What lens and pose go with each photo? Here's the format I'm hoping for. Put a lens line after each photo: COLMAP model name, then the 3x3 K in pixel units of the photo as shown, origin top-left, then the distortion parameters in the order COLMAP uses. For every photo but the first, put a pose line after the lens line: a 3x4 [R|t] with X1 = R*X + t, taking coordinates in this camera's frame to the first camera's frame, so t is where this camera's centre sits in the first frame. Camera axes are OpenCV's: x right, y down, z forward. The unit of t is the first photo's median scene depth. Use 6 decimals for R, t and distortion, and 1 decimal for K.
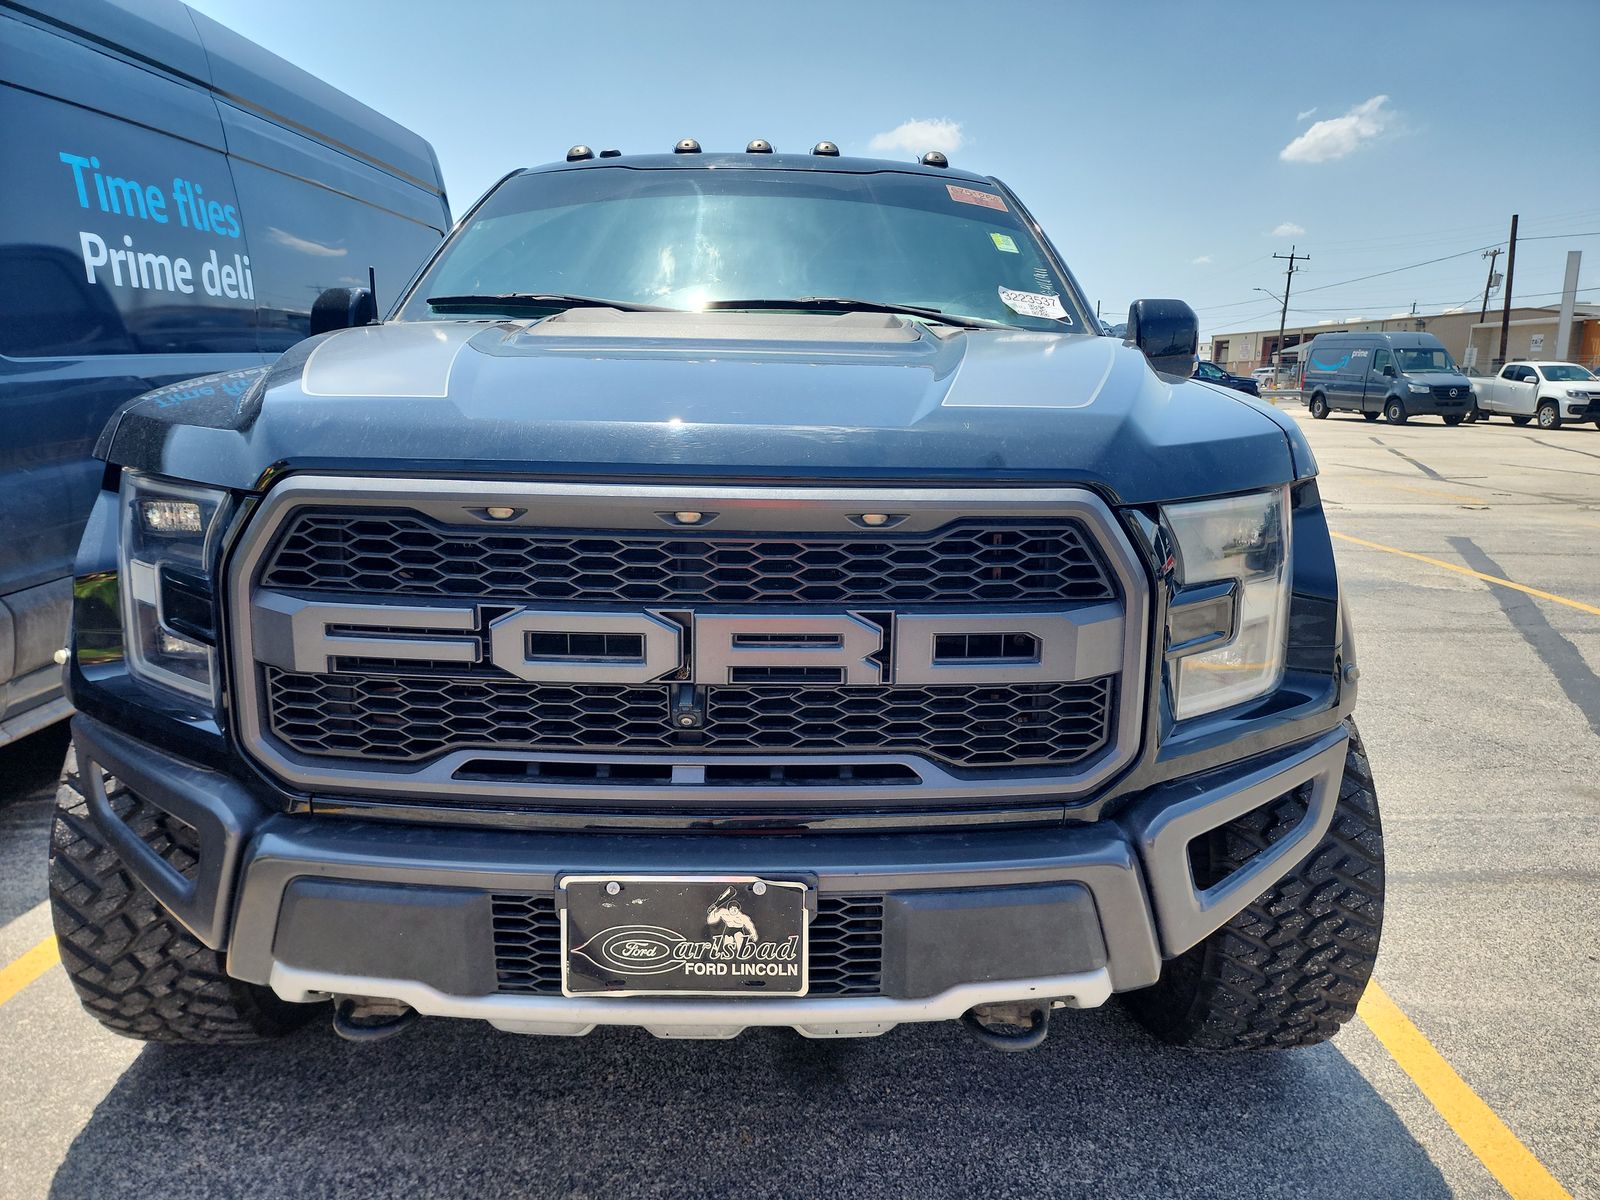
lens RADIAL K [[1041.5, 0, 800.0], [0, 1041.5, 600.0], [0, 0, 1]] dist [0.106228, -0.083504]
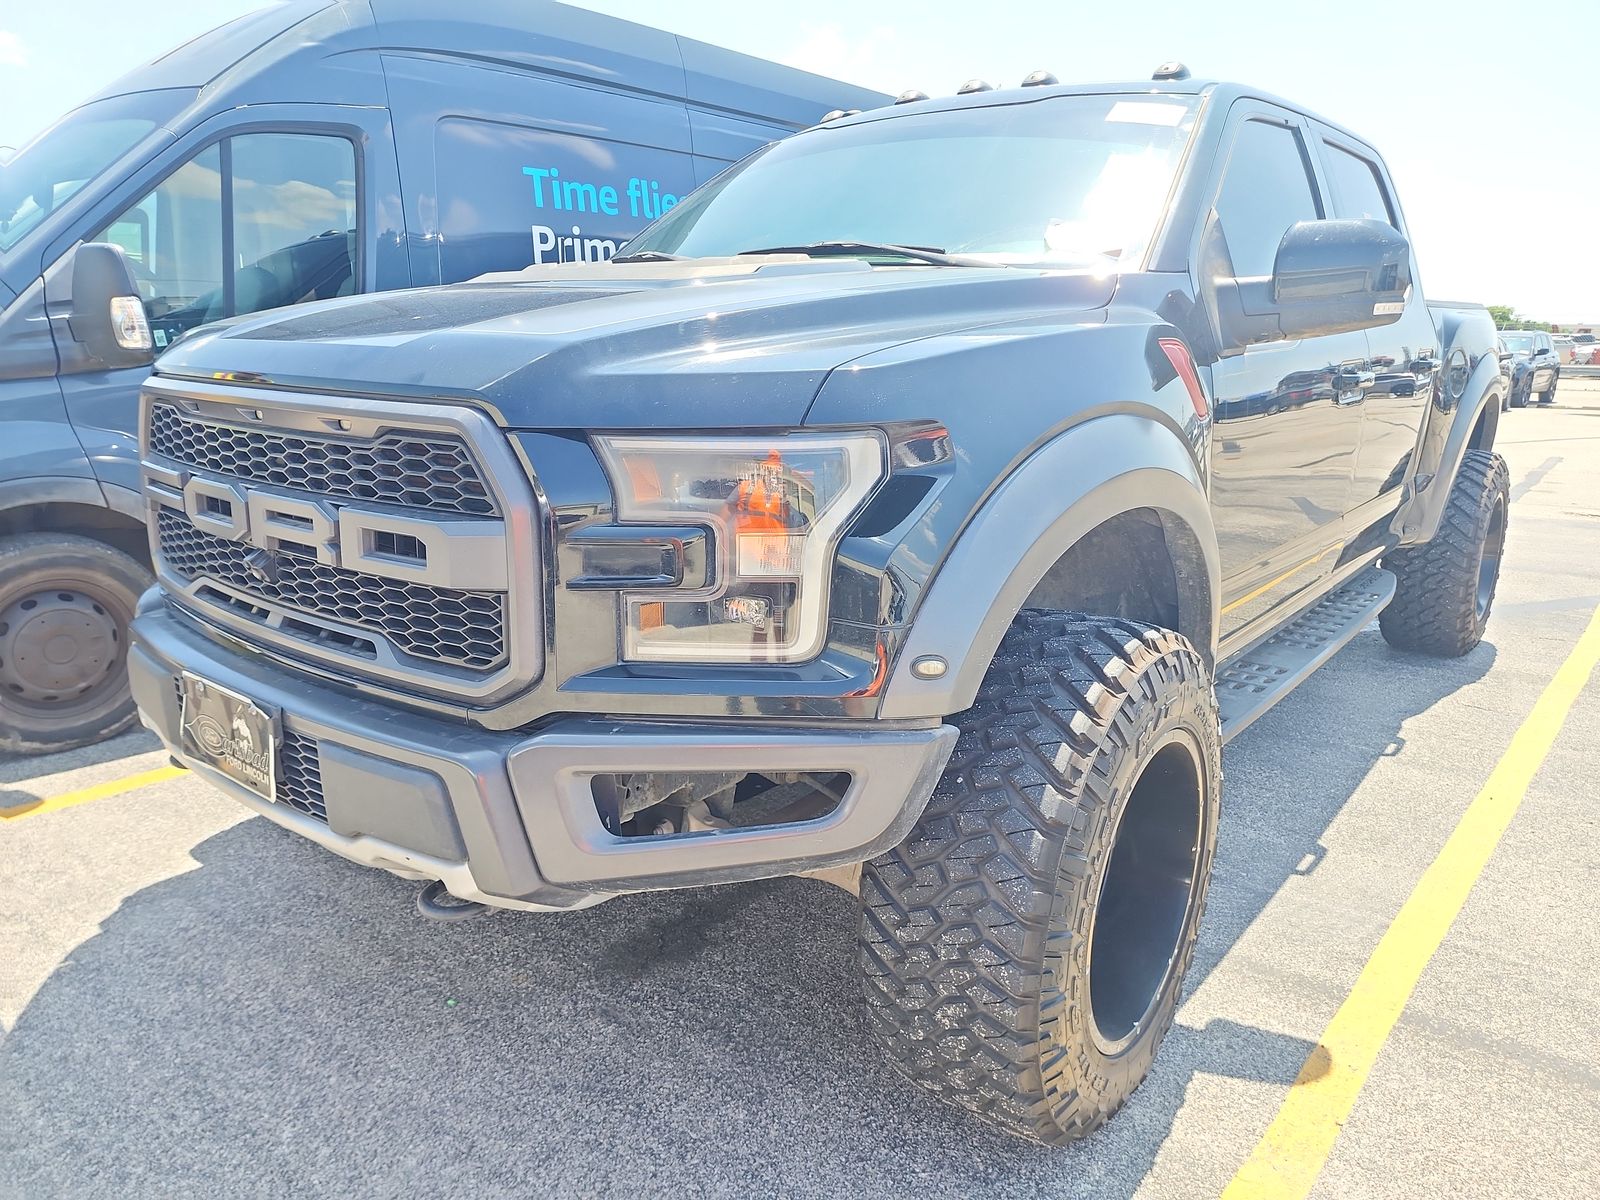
lens RADIAL K [[1093.4, 0, 800.0], [0, 1093.4, 600.0], [0, 0, 1]] dist [0.030373, -0.007022]
pose [[0.780906, 0.148325, -0.606783, 1.207835], [-0.139483, 0.988277, 0.062070, -0.029722], [0.608876, 0.036165, 0.792440, 0.326363]]
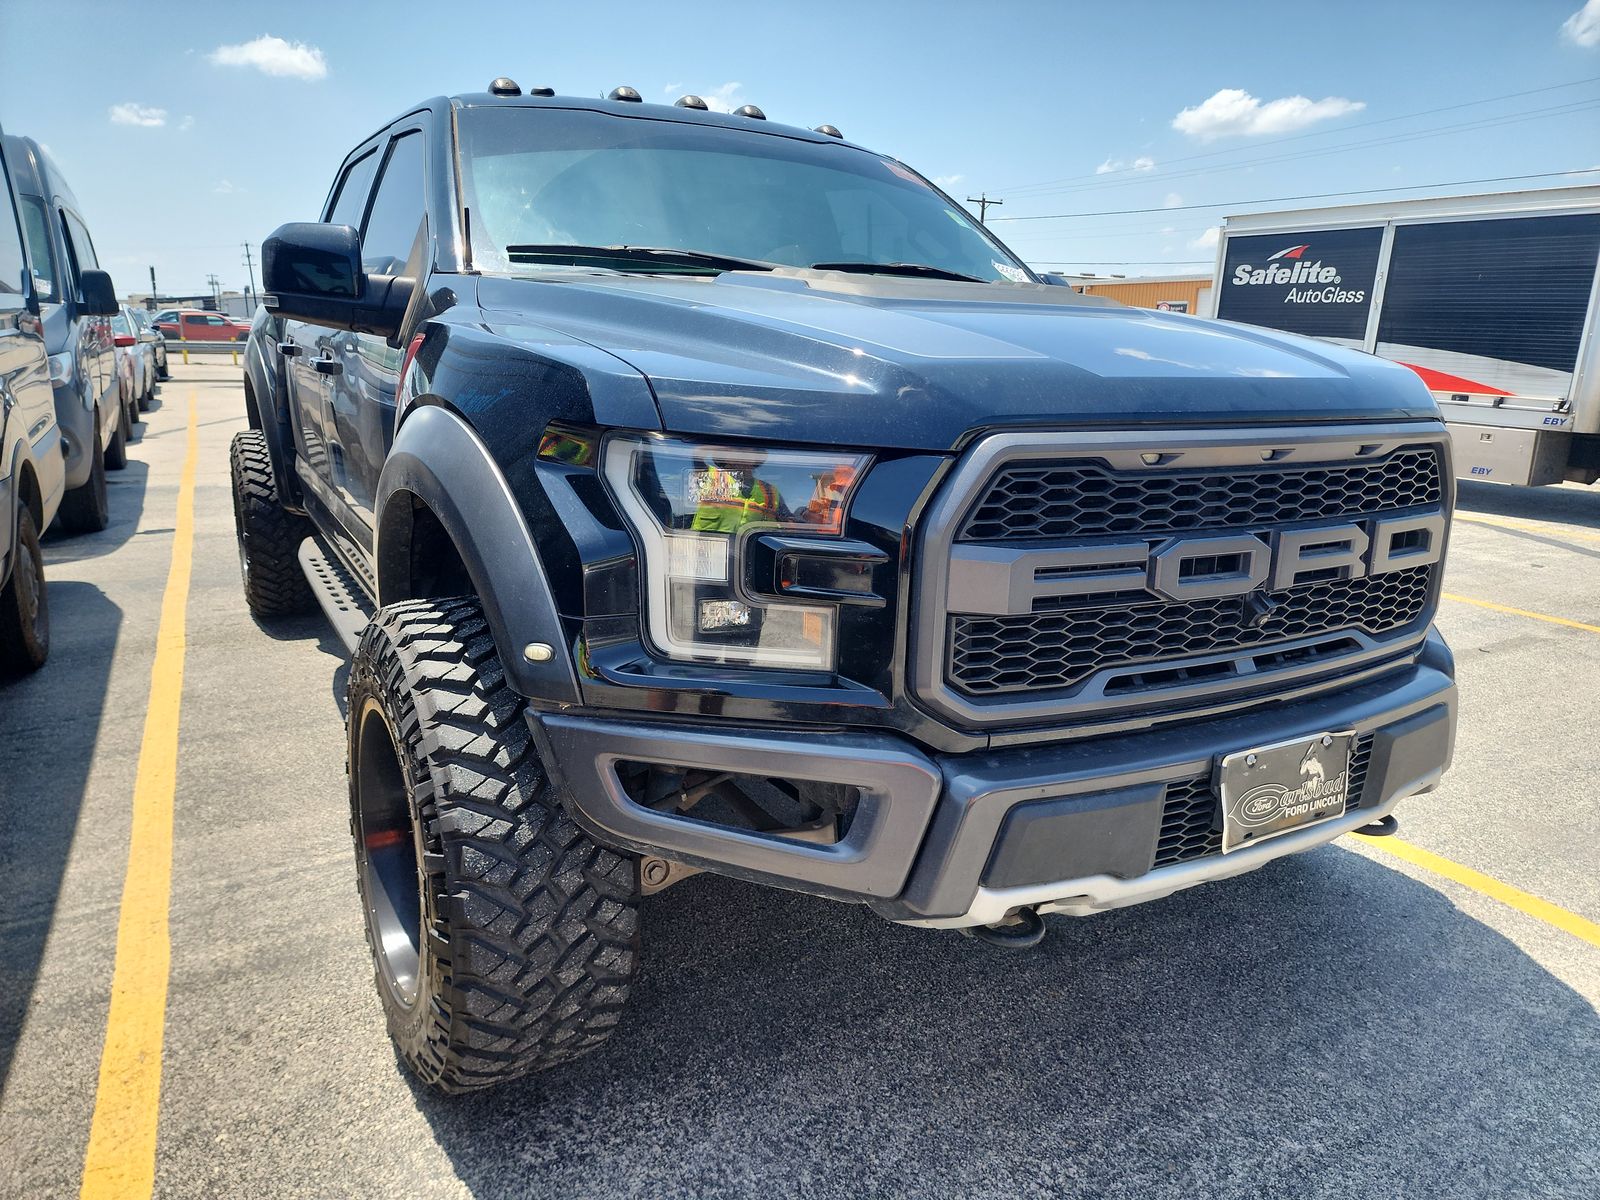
lens RADIAL K [[1093.4, 0, 800.0], [0, 1093.4, 600.0], [0, 0, 1]] dist [0.030373, -0.007022]
pose [[0.872807, -0.106507, 0.476303, -1.172543], [0.092164, 0.994308, 0.053451, -0.027288], [-0.479285, -0.002755, 0.877655, 0.118695]]
